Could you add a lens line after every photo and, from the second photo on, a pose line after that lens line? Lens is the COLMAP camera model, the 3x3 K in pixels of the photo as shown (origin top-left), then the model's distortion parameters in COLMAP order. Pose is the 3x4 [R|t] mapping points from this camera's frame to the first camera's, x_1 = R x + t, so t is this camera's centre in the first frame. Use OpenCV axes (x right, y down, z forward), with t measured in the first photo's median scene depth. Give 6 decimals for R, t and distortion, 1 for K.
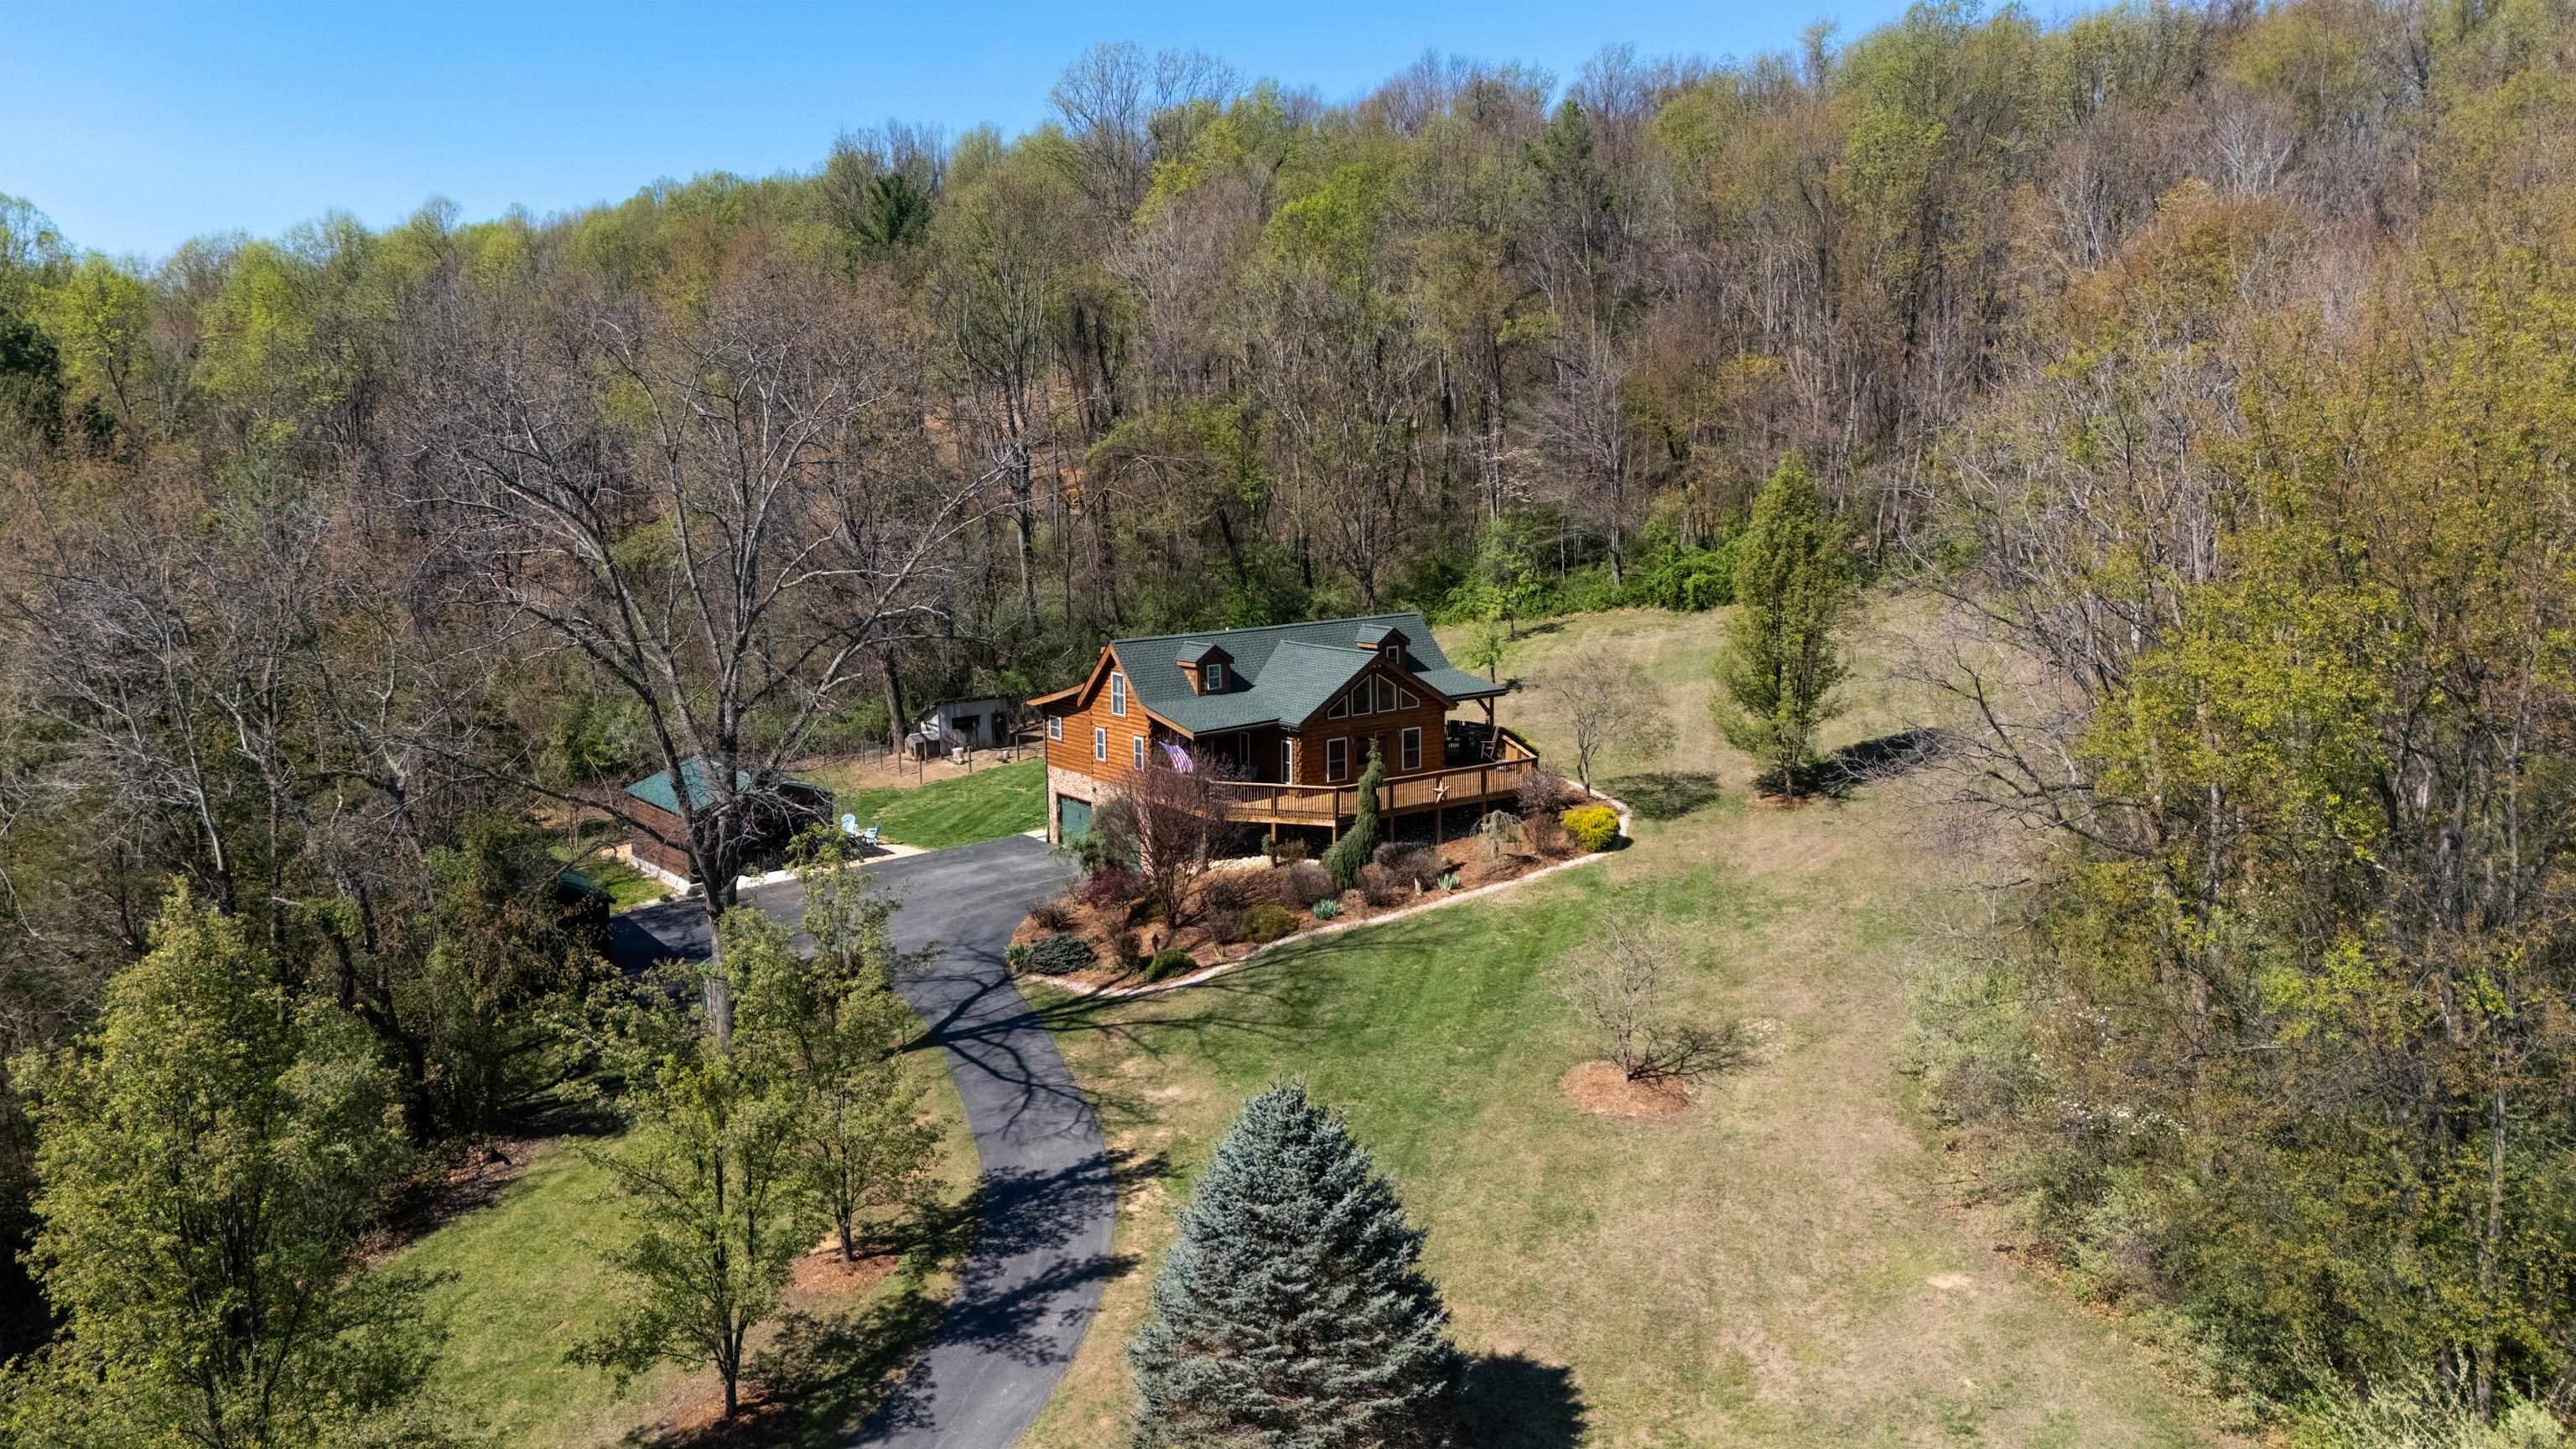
lens RADIAL K [[1897.8, 0, 1292.0], [0, 1897.8, 722.9], [0, 0, 1]] dist [0.082002, -0.064462]
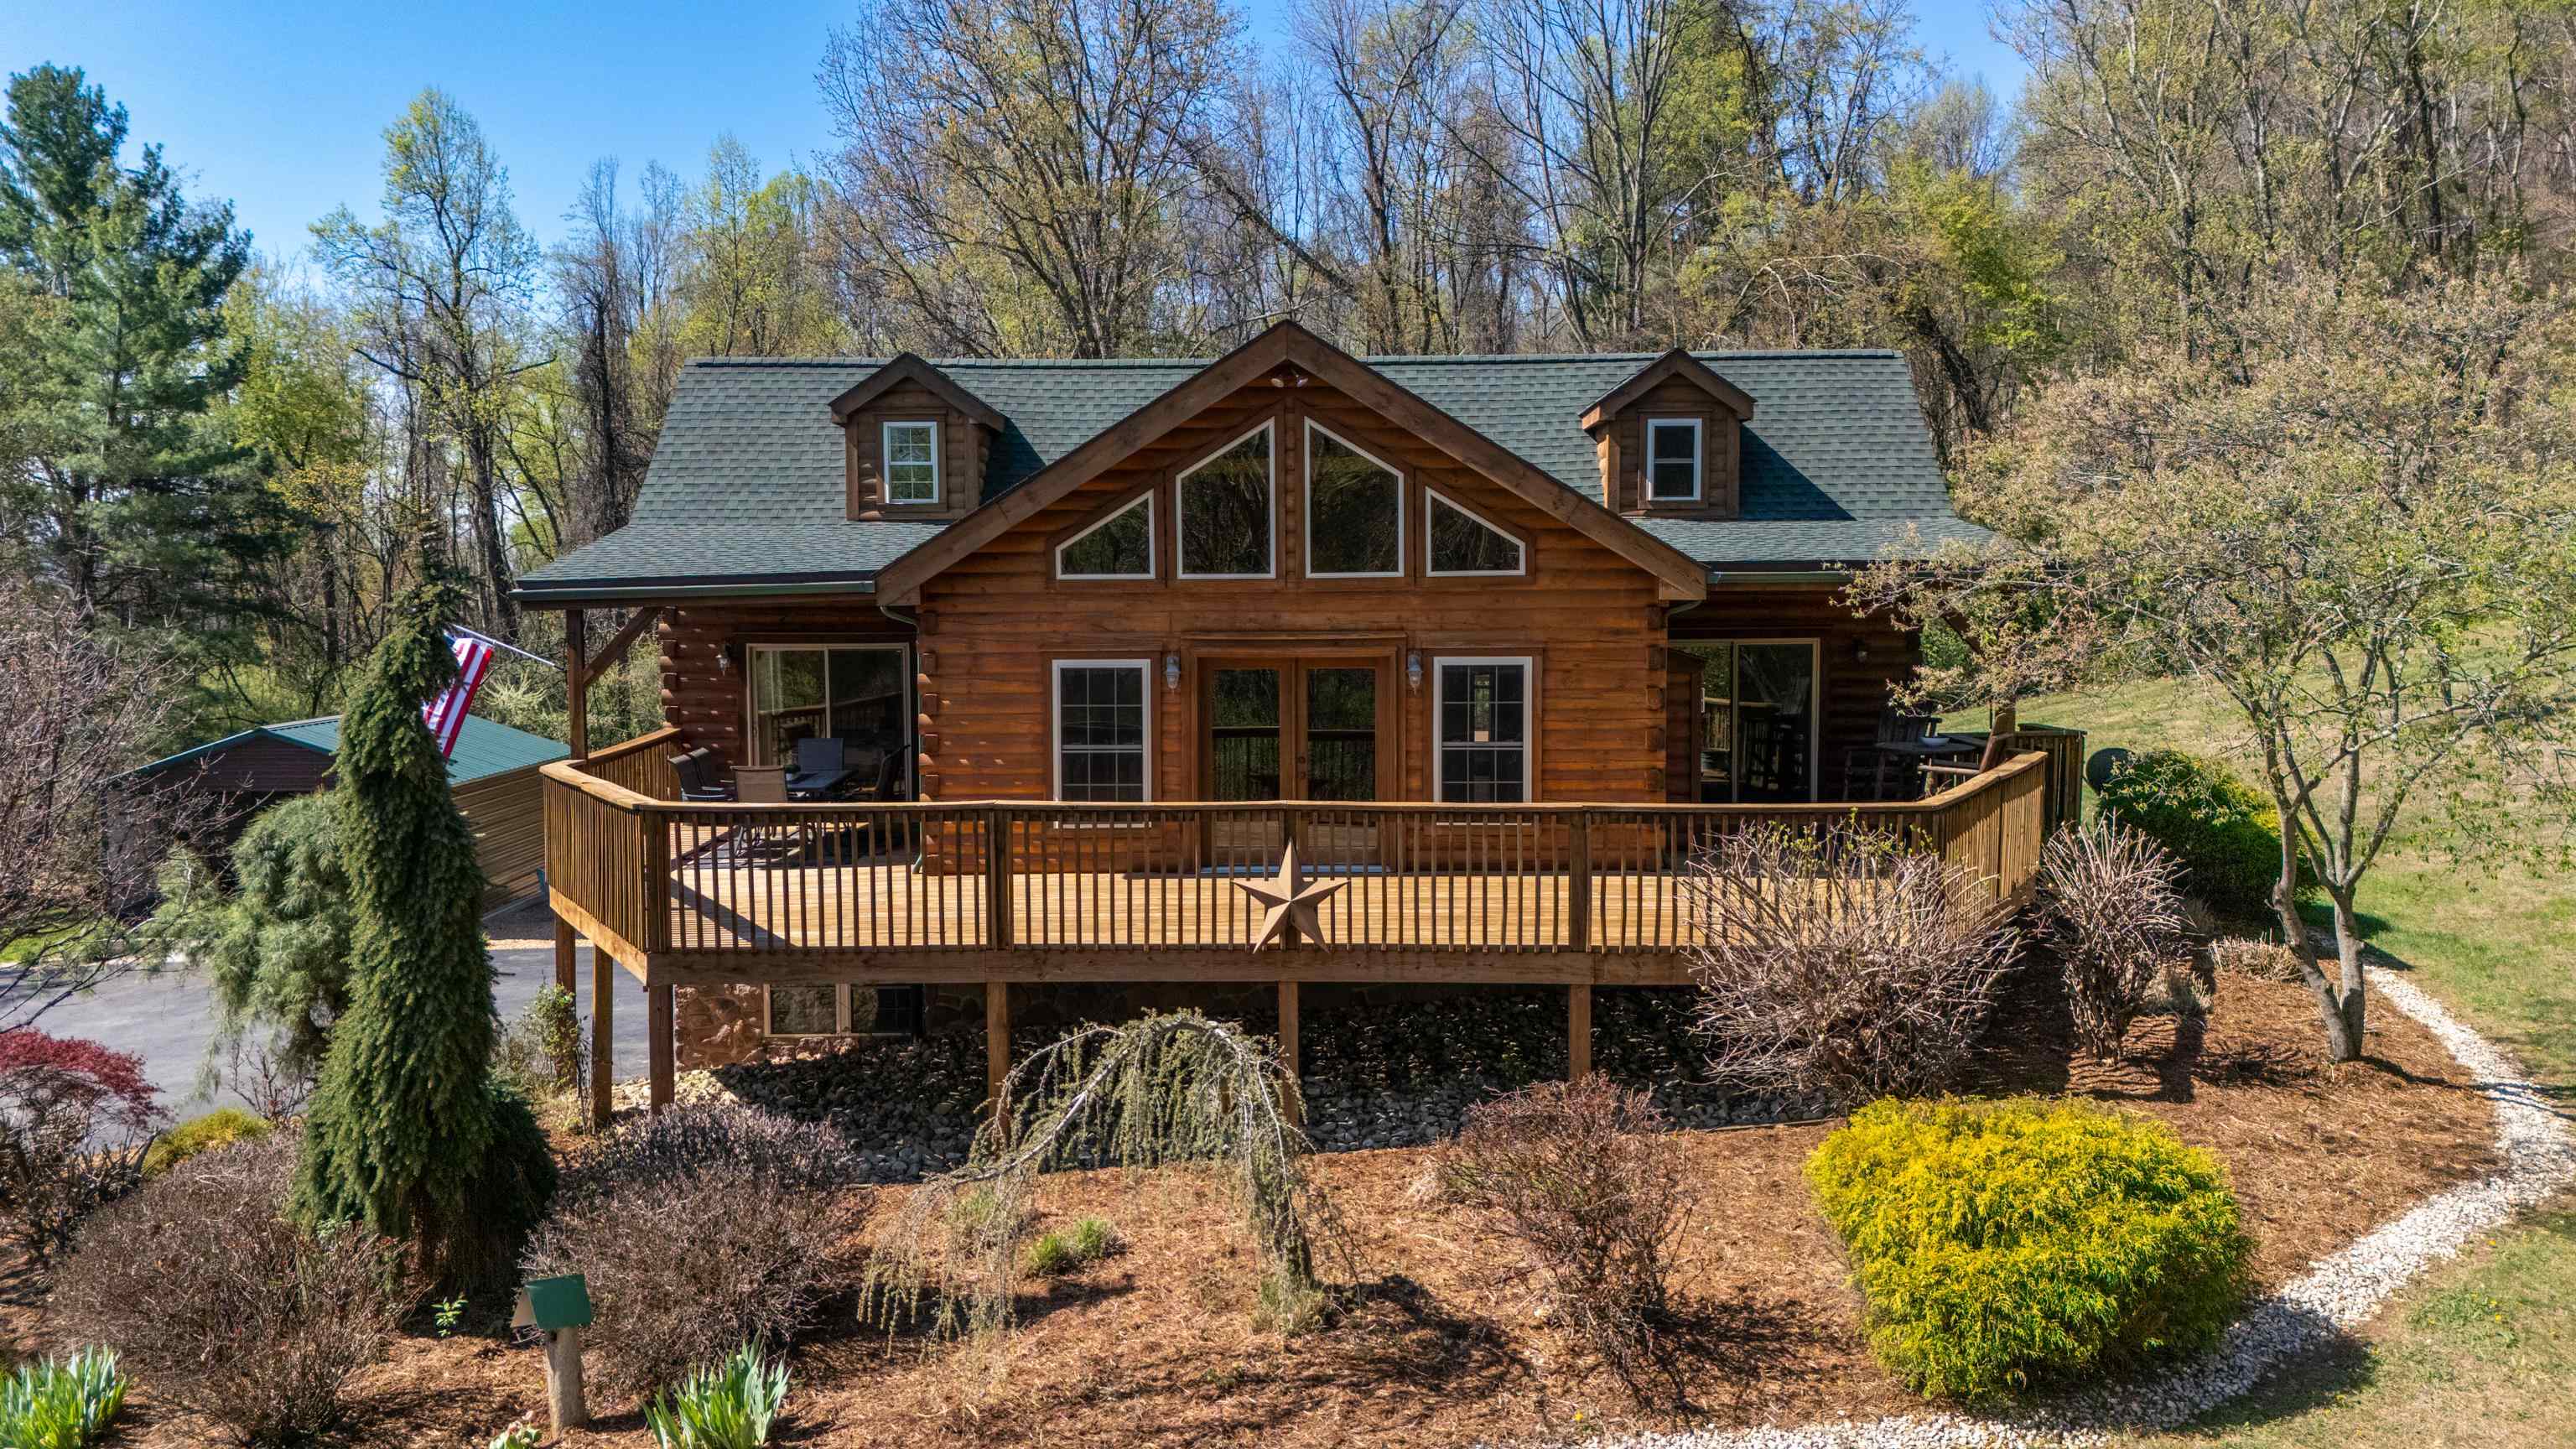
lens RADIAL K [[1979.8, 0, 1261.3], [0, 1979.8, 698.6], [0, 0, 1]] dist [0.044452, -0.014931]
pose [[0.781531, 0.039247, -0.622631, 0.223344], [-0.082068, 0.995814, -0.040242, 0.024315], [0.618445, 0.082549, 0.781480, 0.873860]]
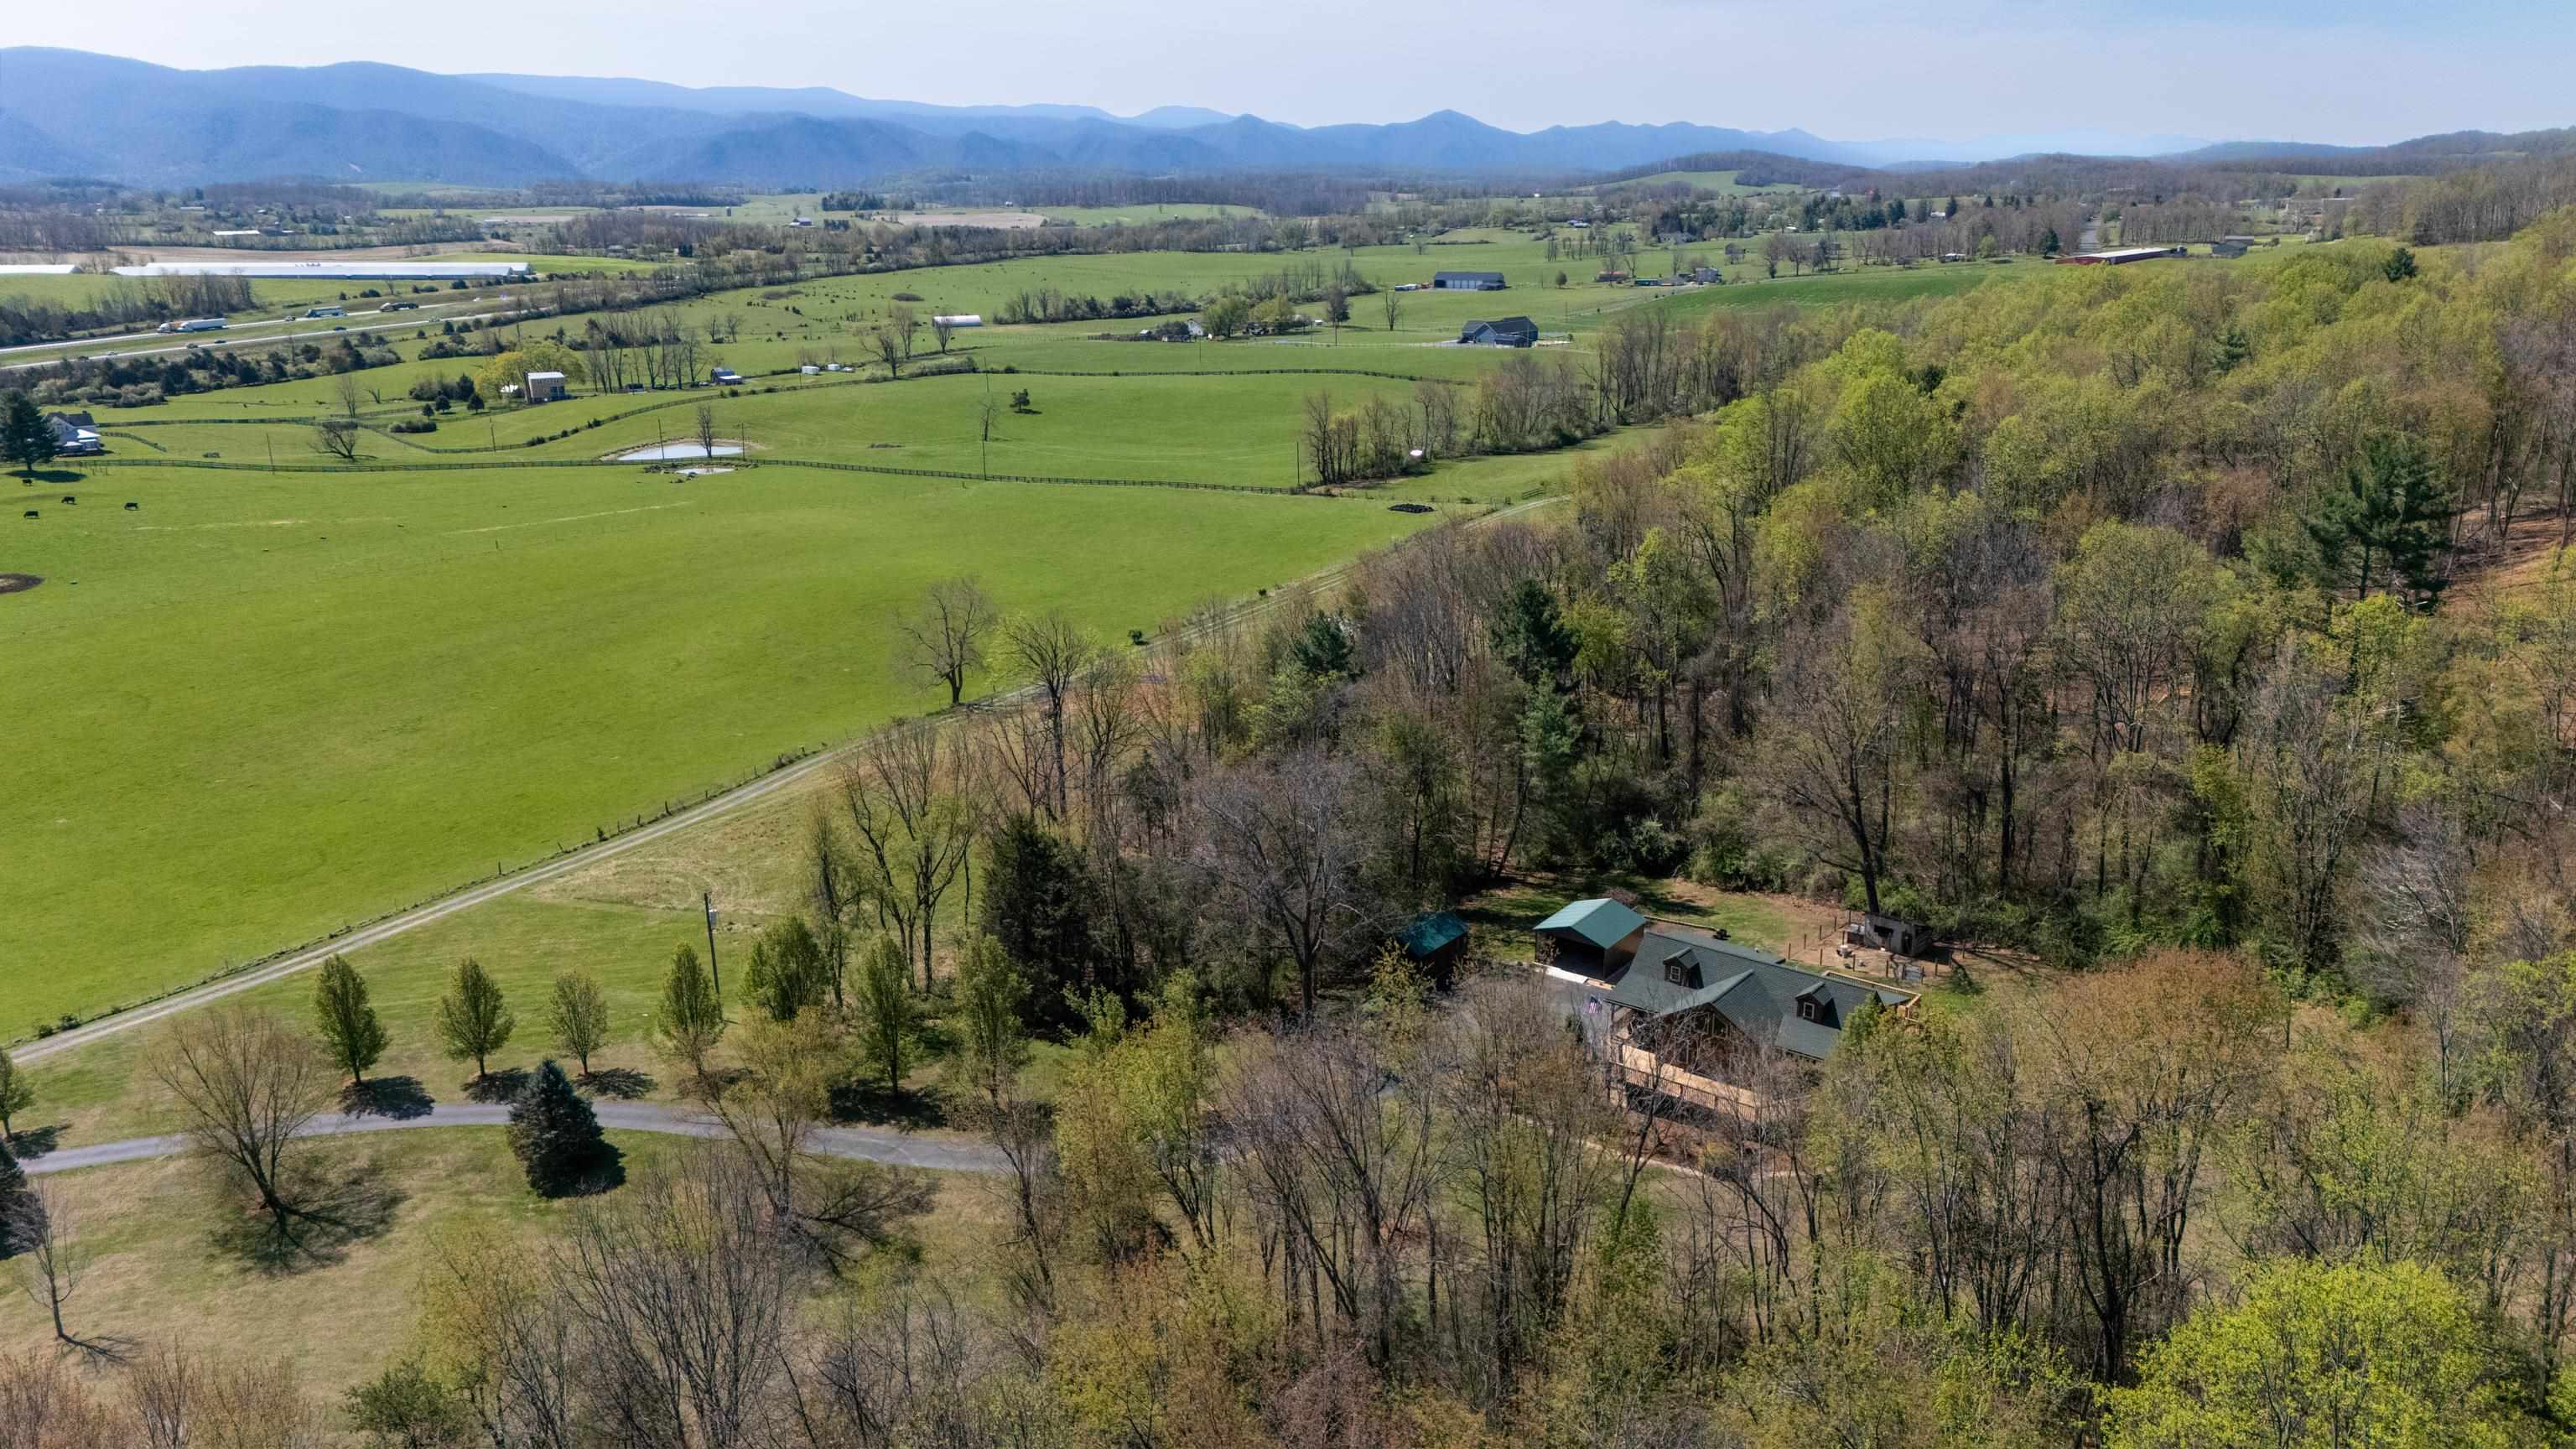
lens RADIAL K [[1897.8, 0, 1292.7], [0, 1897.8, 720.3], [0, 0, 1]] dist [0.082002, -0.064462]
pose [[0.272392, 0.283793, -0.919382, 1.513133], [-0.146916, 0.956577, 0.251746, -0.685271], [0.950904, 0.066498, 0.302258, 0.159851]]
